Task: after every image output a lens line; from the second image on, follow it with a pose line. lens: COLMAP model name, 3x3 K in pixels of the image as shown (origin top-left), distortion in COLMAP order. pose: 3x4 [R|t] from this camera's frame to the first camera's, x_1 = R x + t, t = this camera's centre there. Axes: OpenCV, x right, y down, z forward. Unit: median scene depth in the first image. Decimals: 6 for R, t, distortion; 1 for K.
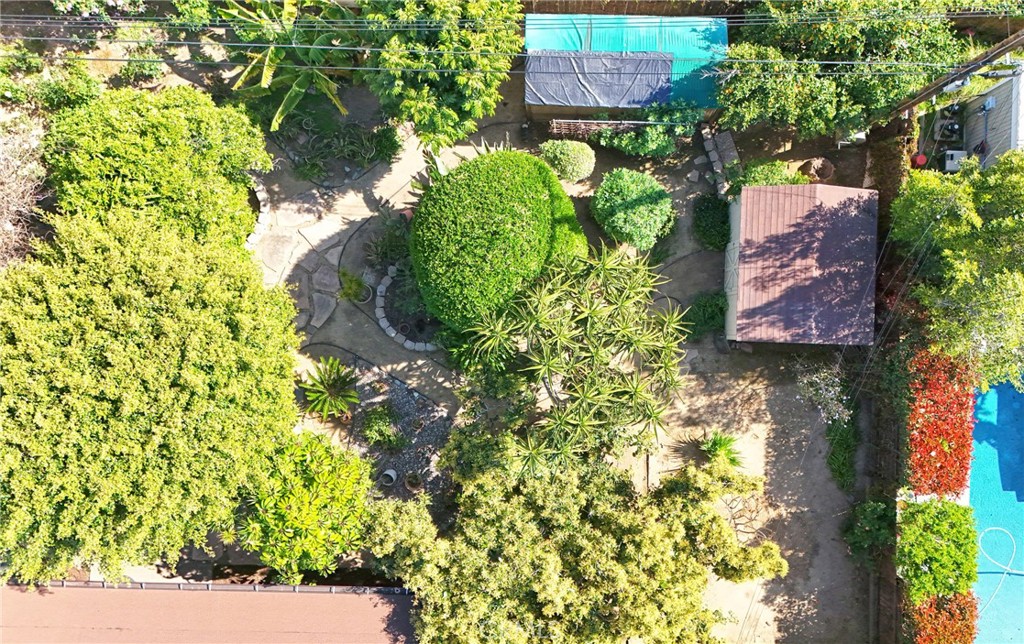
lens RADIAL K [[725.9, 0, 512.0], [0, 725.9, 322.0], [0, 0, 1]] dist [0.072279, -0.095012]
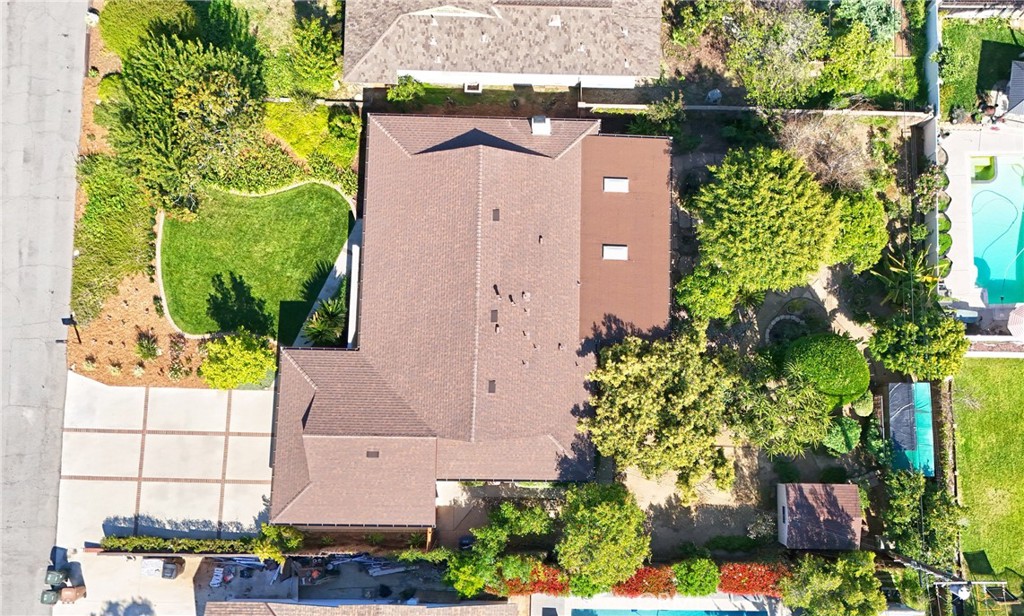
lens RADIAL K [[810.5, 0, 512.0], [0, 810.5, 308.0], [0, 0, 1]] dist [0.004953, -0.002586]
pose [[0.022114, 0.993013, -0.115918, 0.052546], [-0.998629, 0.027443, 0.044581, 0.720835], [0.047451, 0.114773, 0.992258, -1.504396]]
